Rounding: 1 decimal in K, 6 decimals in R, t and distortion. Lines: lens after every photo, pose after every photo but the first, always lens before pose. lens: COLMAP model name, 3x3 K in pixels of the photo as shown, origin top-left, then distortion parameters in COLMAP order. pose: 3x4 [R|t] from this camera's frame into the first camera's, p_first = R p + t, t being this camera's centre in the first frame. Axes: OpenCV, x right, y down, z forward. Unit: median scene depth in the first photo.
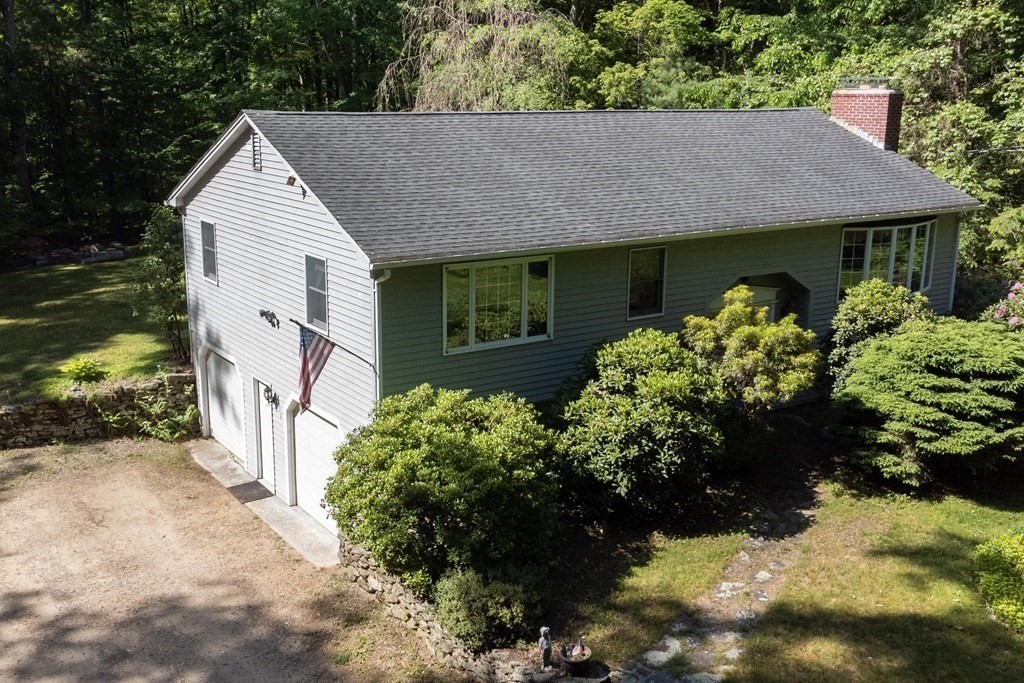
lens RADIAL K [[1063.5, 0, 507.4], [0, 1063.5, 338.8], [0, 0, 1]] dist [0.029163, 0.000000]
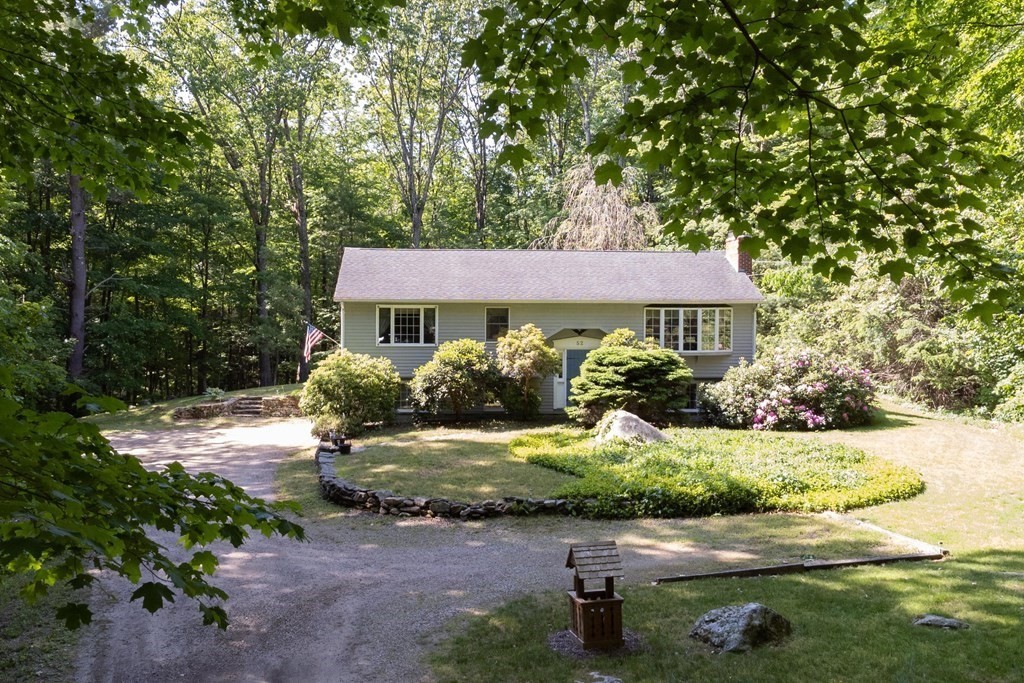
lens RADIAL K [[1063.5, 0, 504.7], [0, 1063.5, 343.4], [0, 0, 1]] dist [0.029163, 0.000000]
pose [[0.870629, 0.011968, -0.491795, 1.201620], [-0.109802, 0.979211, -0.170554, 0.341454], [0.479530, 0.202489, 0.853843, -0.726729]]
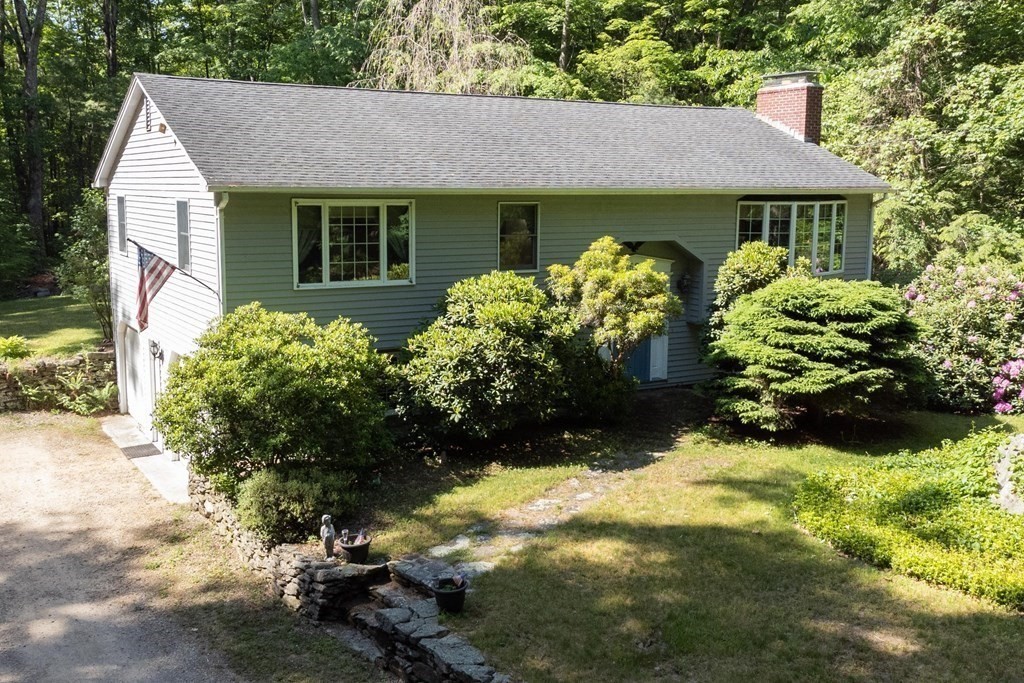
lens RADIAL K [[1063.5, 0, 506.2], [0, 1063.5, 336.0], [0, 0, 1]] dist [0.029163, 0.000000]
pose [[0.998013, 0.007283, -0.062585, 0.197510], [-0.012867, 0.995922, -0.089297, 0.141553], [0.061679, 0.089925, 0.994037, 0.000983]]
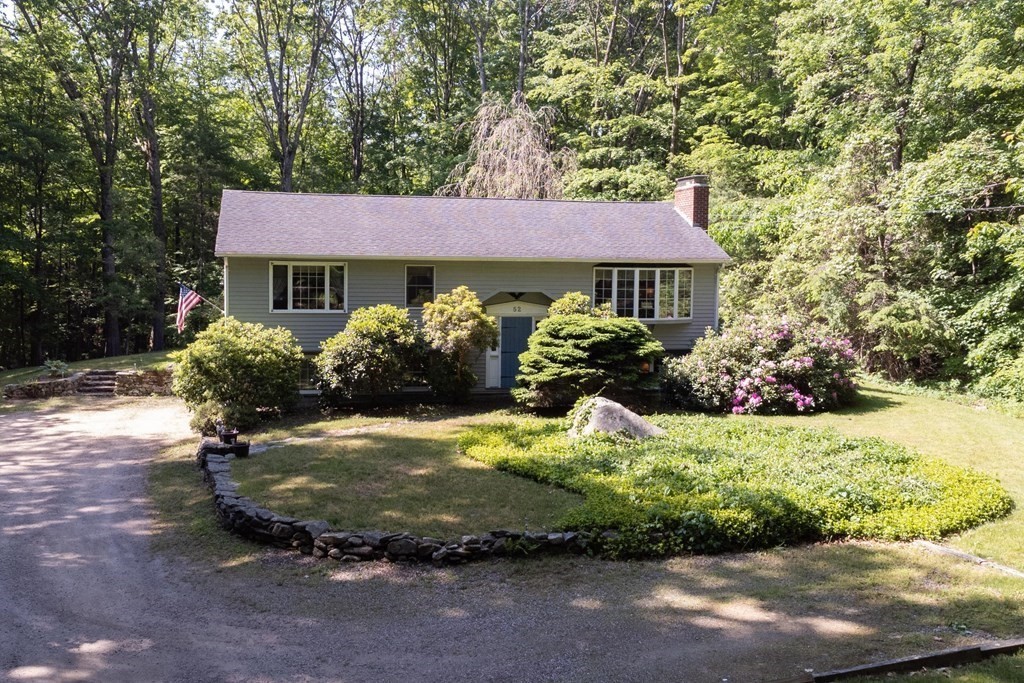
lens RADIAL K [[1063.5, 0, 507.2], [0, 1063.5, 335.8], [0, 0, 1]] dist [0.029163, 0.000000]
pose [[0.931562, 0.026381, -0.362623, 0.911239], [-0.086719, 0.984701, -0.151141, 0.274389], [0.353088, 0.172243, 0.919598, -0.466694]]
